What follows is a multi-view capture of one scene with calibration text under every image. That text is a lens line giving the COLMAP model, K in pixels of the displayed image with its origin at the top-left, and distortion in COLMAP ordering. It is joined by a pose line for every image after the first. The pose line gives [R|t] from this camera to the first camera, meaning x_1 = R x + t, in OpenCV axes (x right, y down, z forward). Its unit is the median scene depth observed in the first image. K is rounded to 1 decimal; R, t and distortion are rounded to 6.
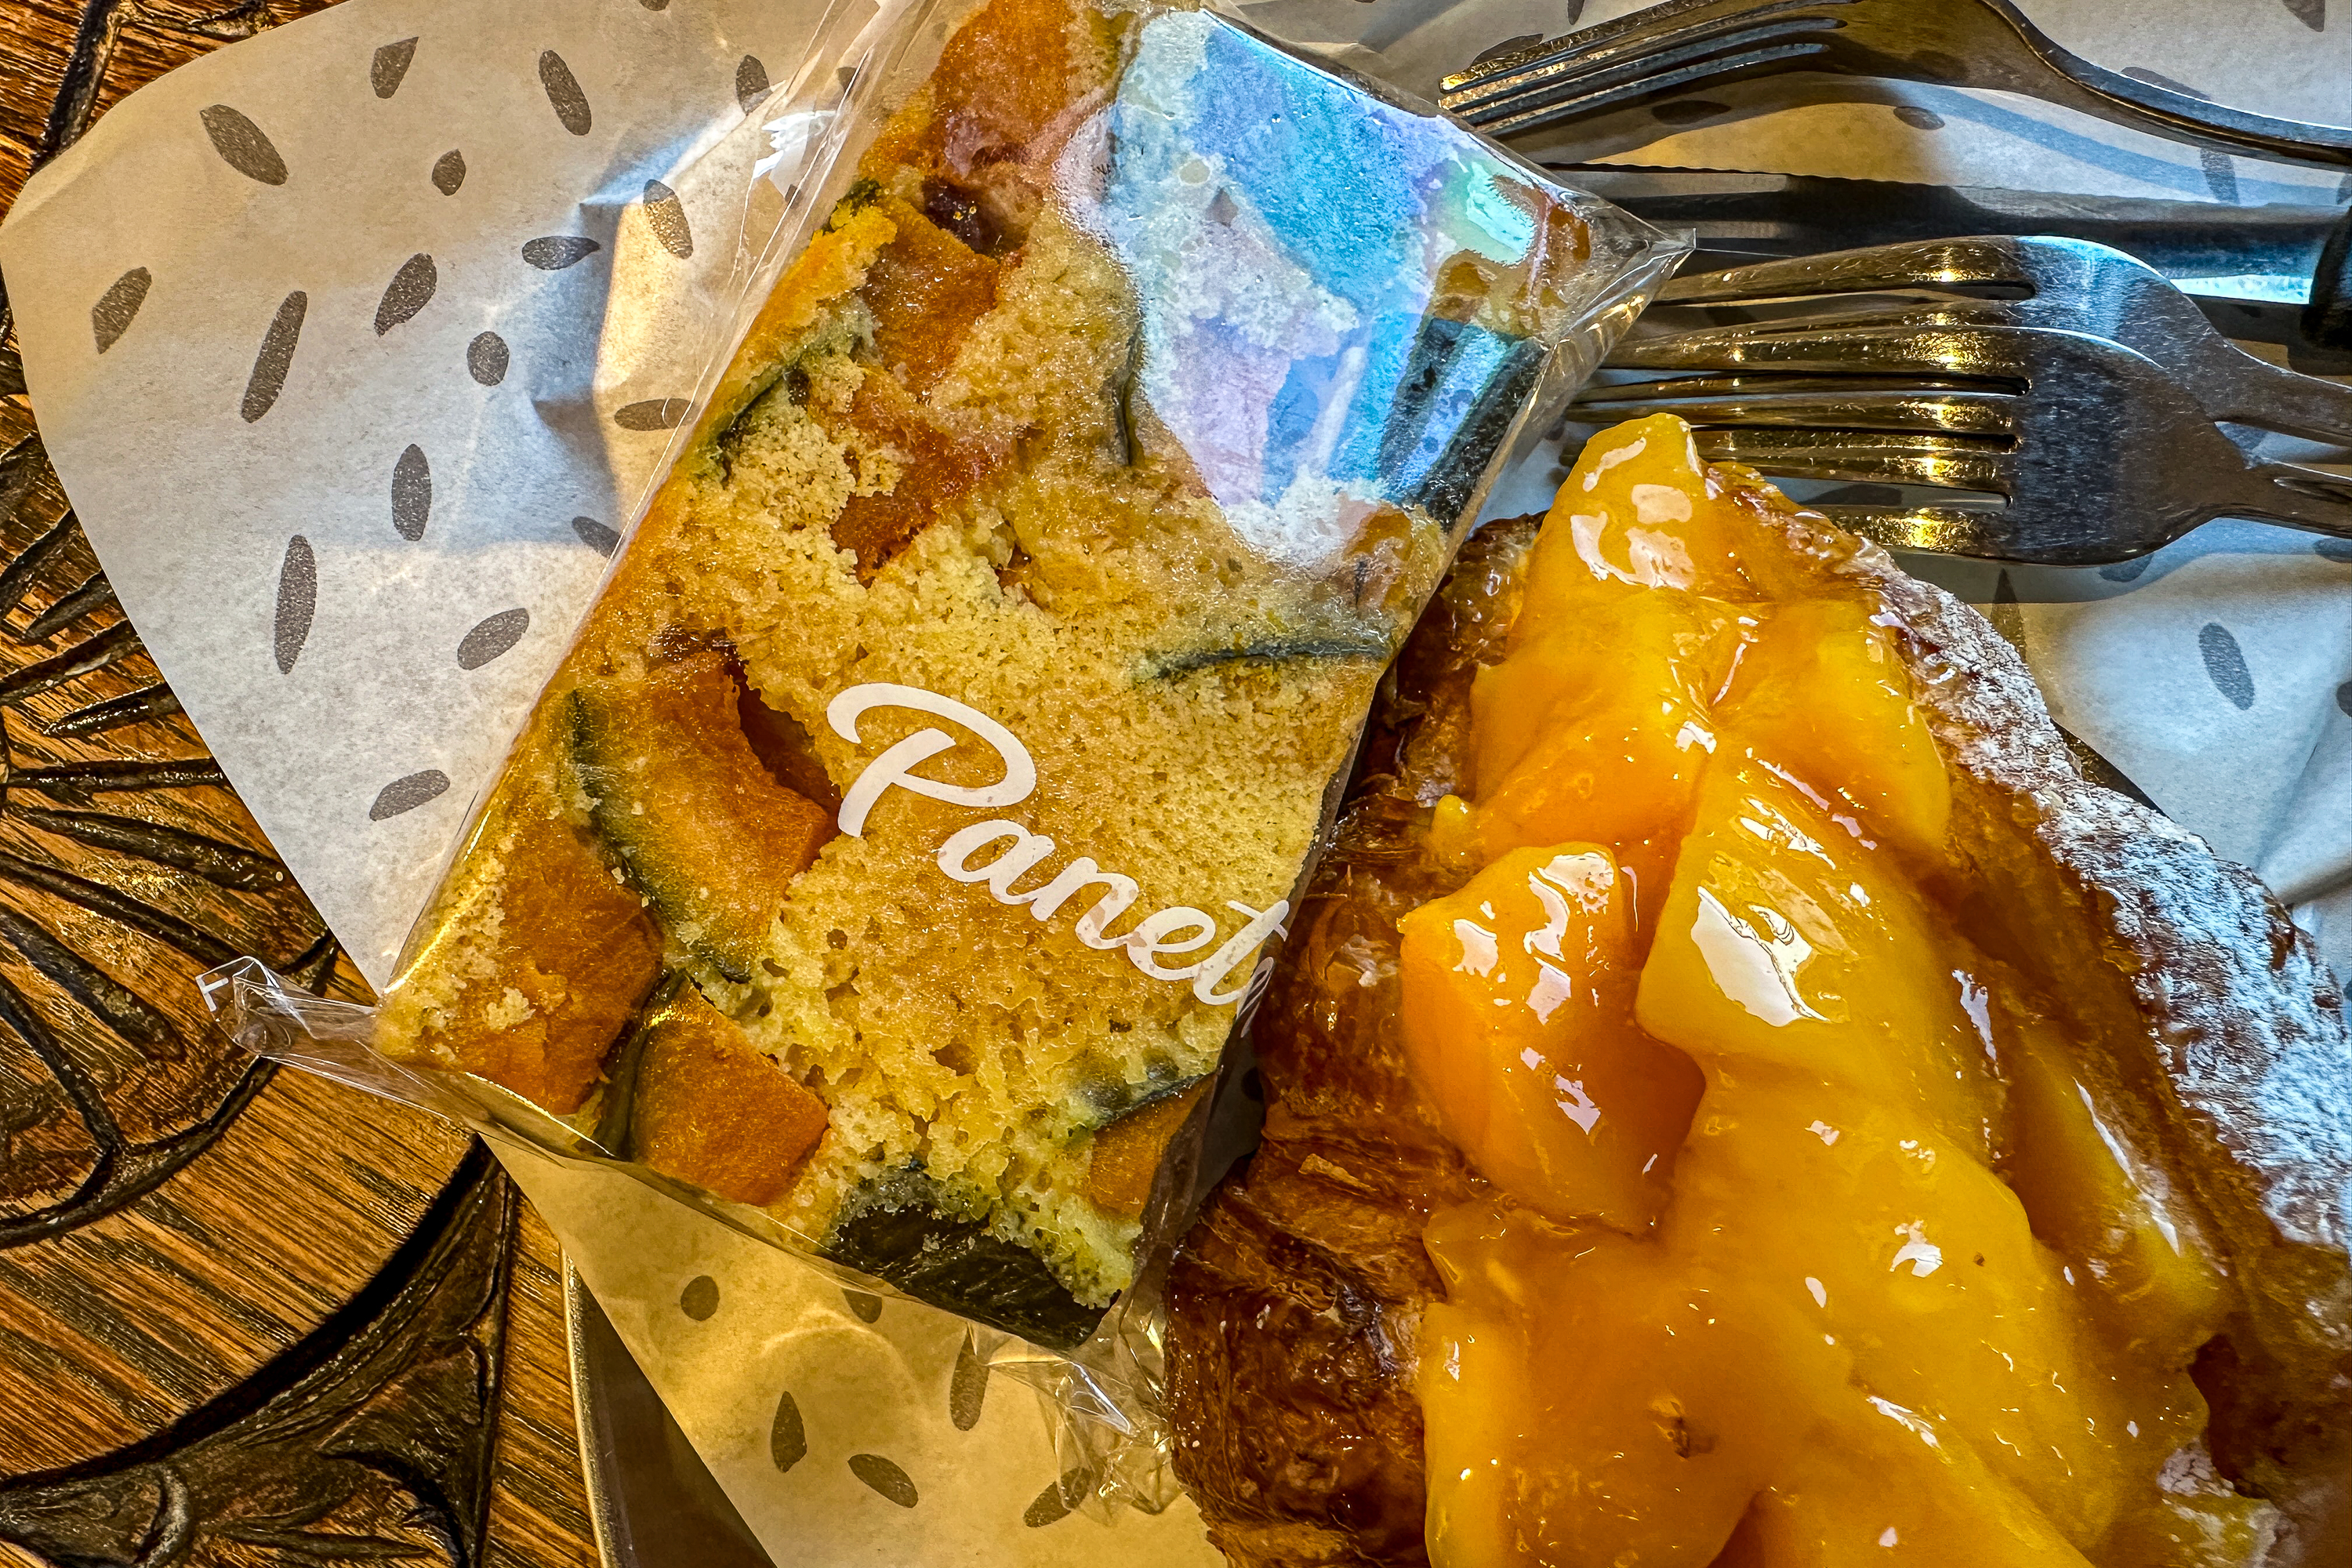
lens RADIAL K [[1613.9, 0, 1234.2], [0, 1613.9, 888.8], [0, 0, 1]] dist [0.030784, -0.011428]
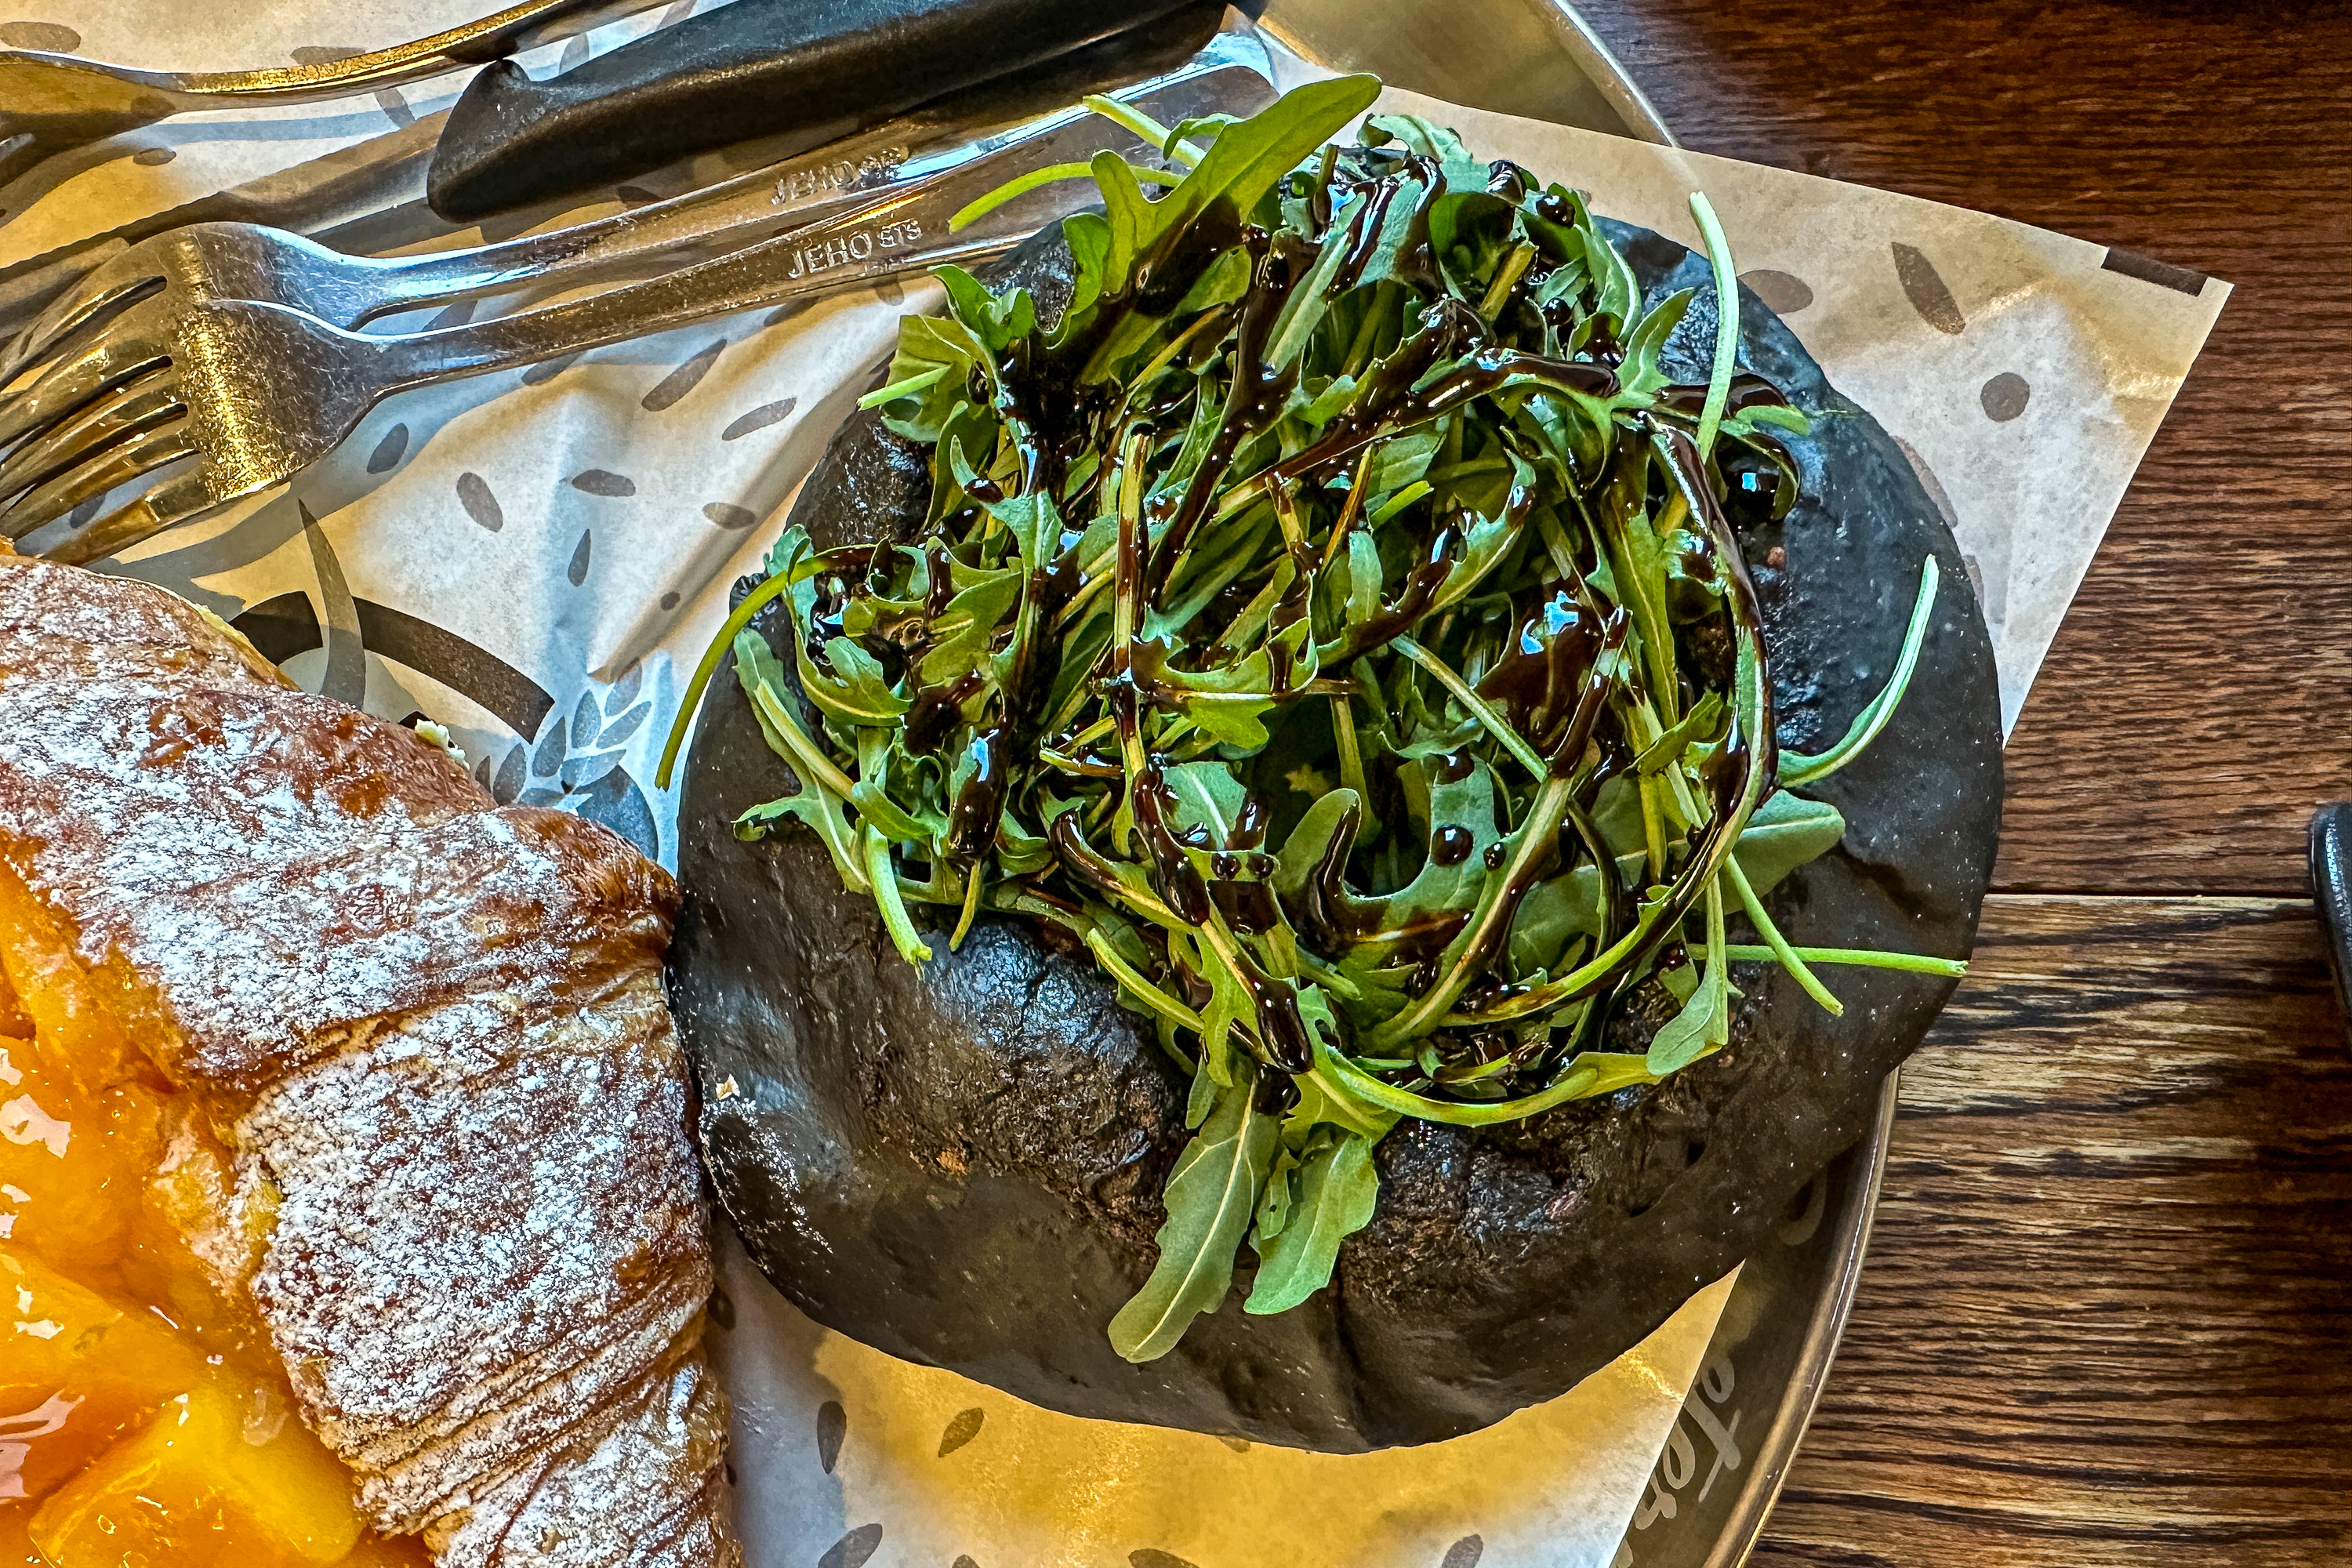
lens RADIAL K [[1613.9, 0, 1100.6], [0, 1613.9, 931.9], [0, 0, 1]] dist [0.030784, -0.011428]
pose [[0.905123, -0.423363, 0.038941, 1.034881], [0.422632, 0.905934, 0.025813, 0.384509], [-0.046207, -0.006906, 0.998908, -0.269158]]
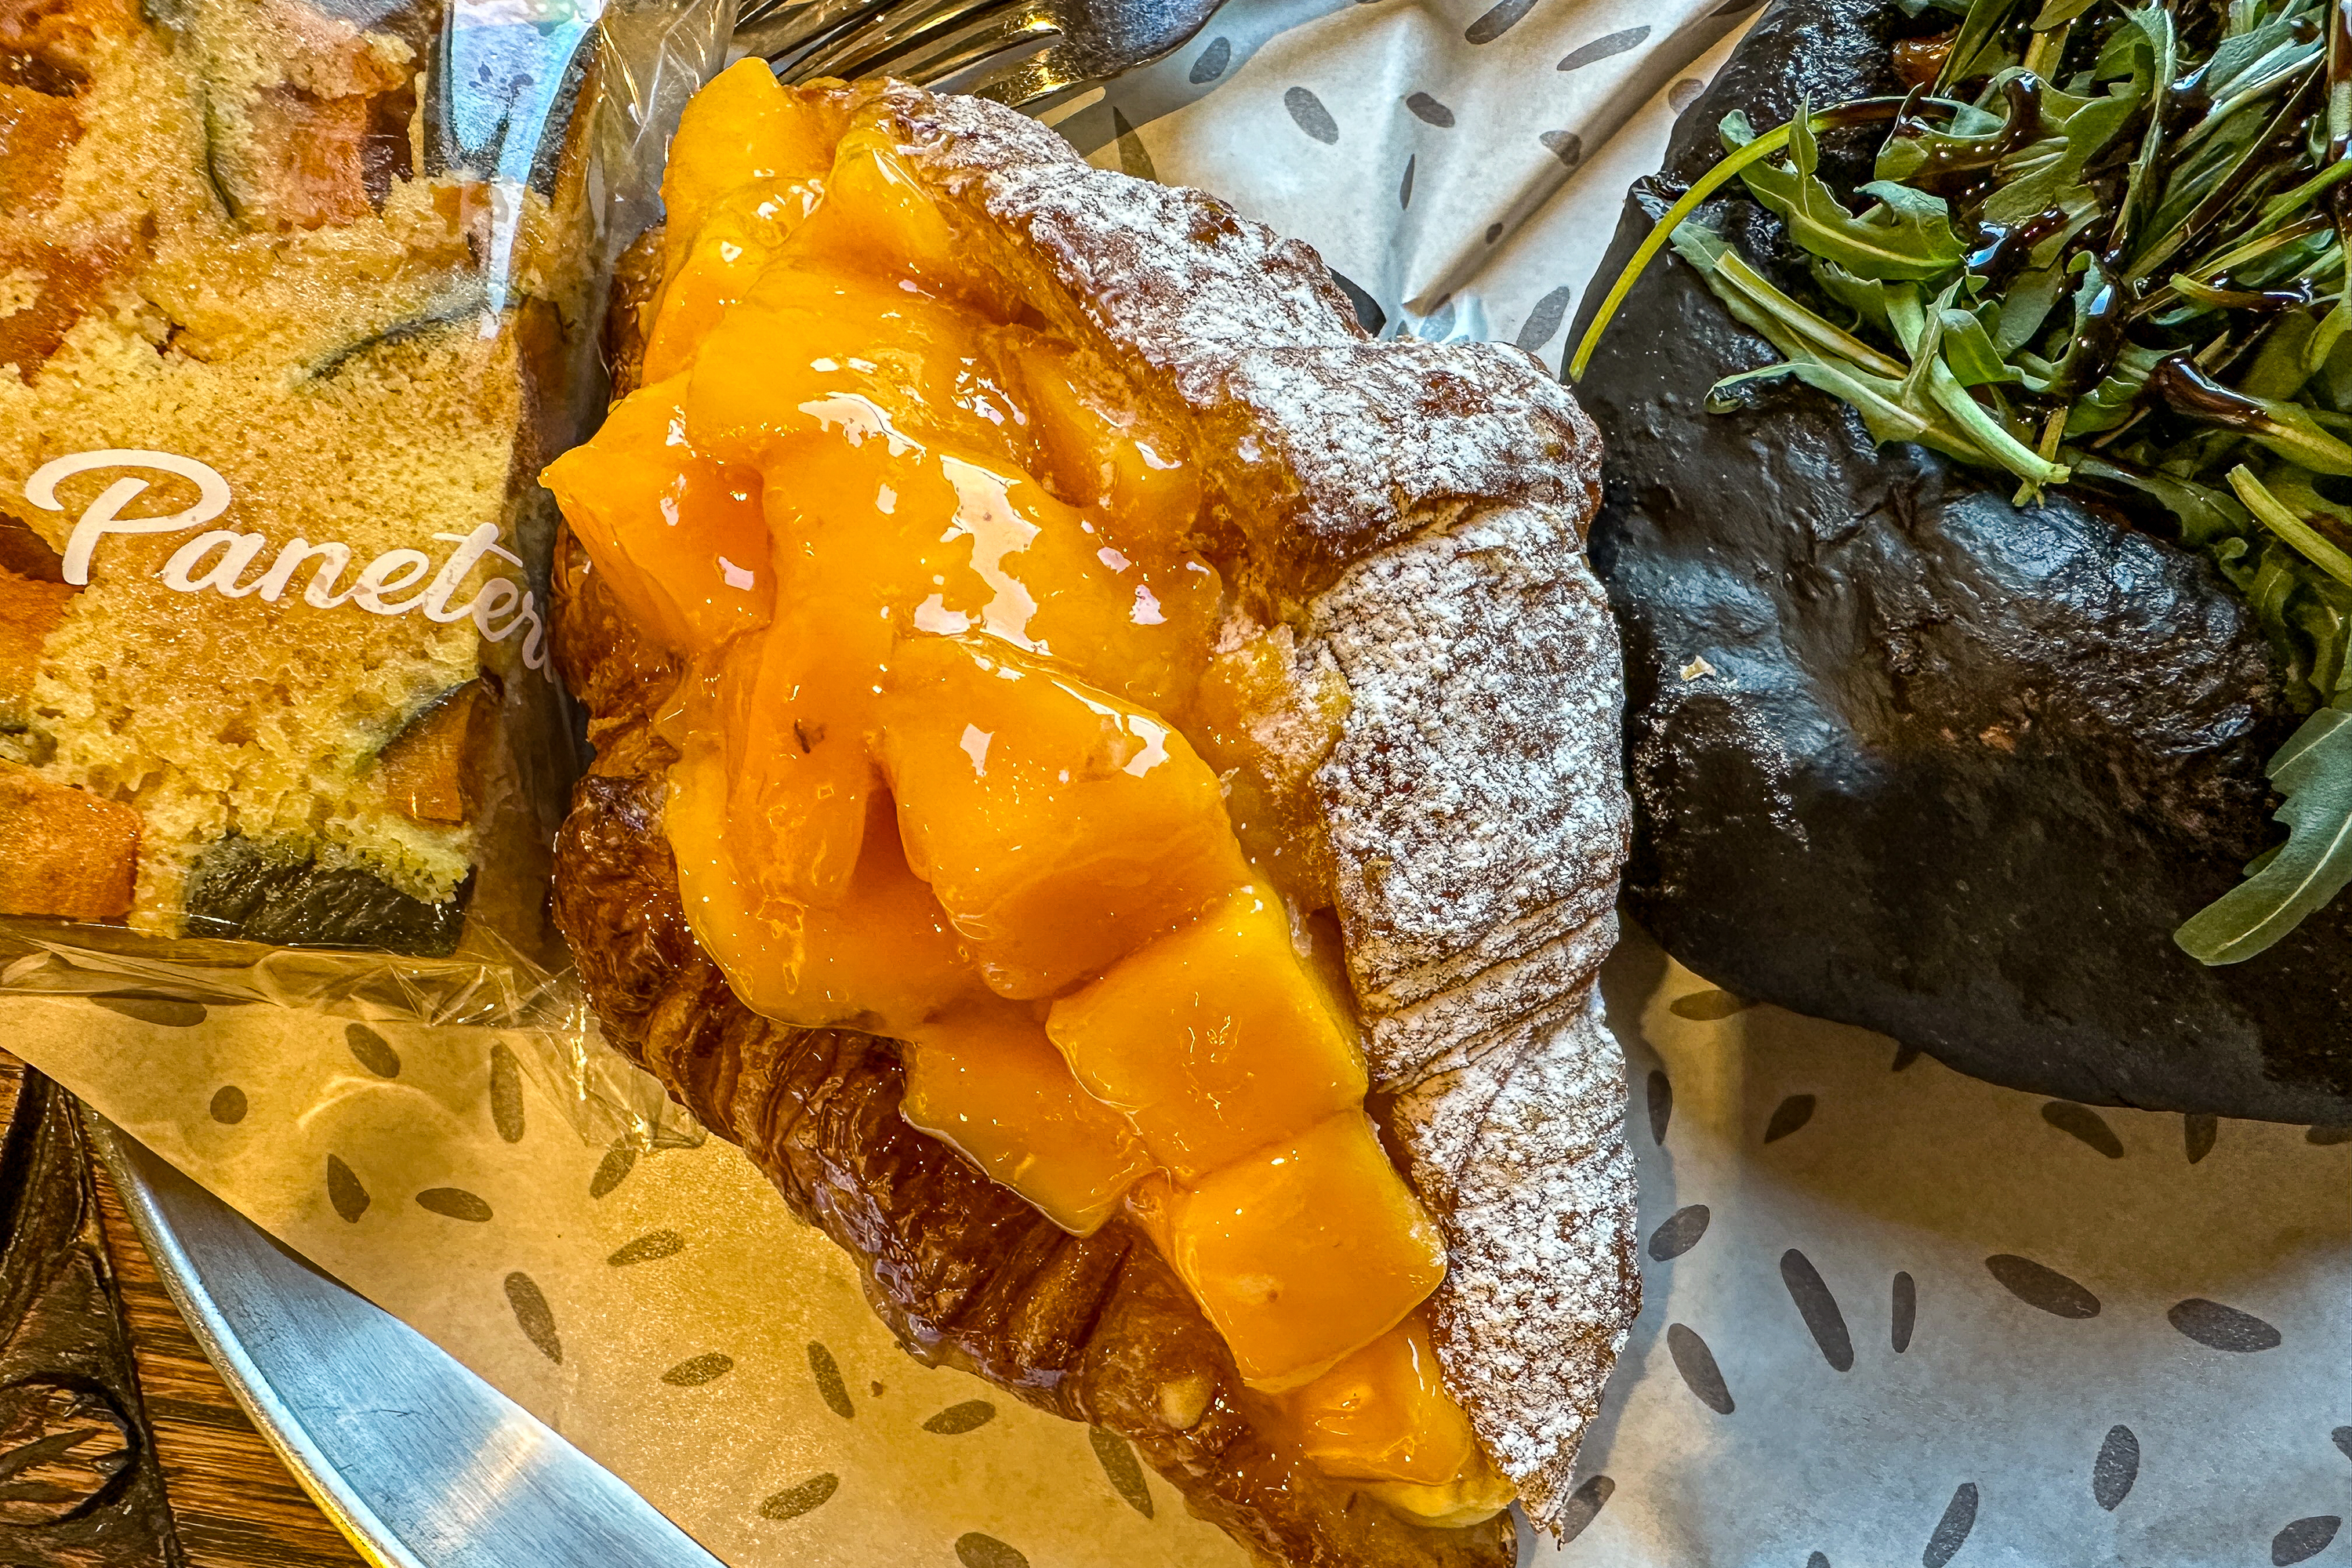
lens RADIAL K [[1613.9, 0, 1169.9], [0, 1613.9, 869.4], [0, 0, 1]] dist [0.030784, -0.011428]
pose [[0.934565, -0.354532, 0.029940, 0.356499], [0.355133, 0.934647, -0.017785, 0.423968], [-0.021678, 0.027254, 0.999393, -0.154778]]
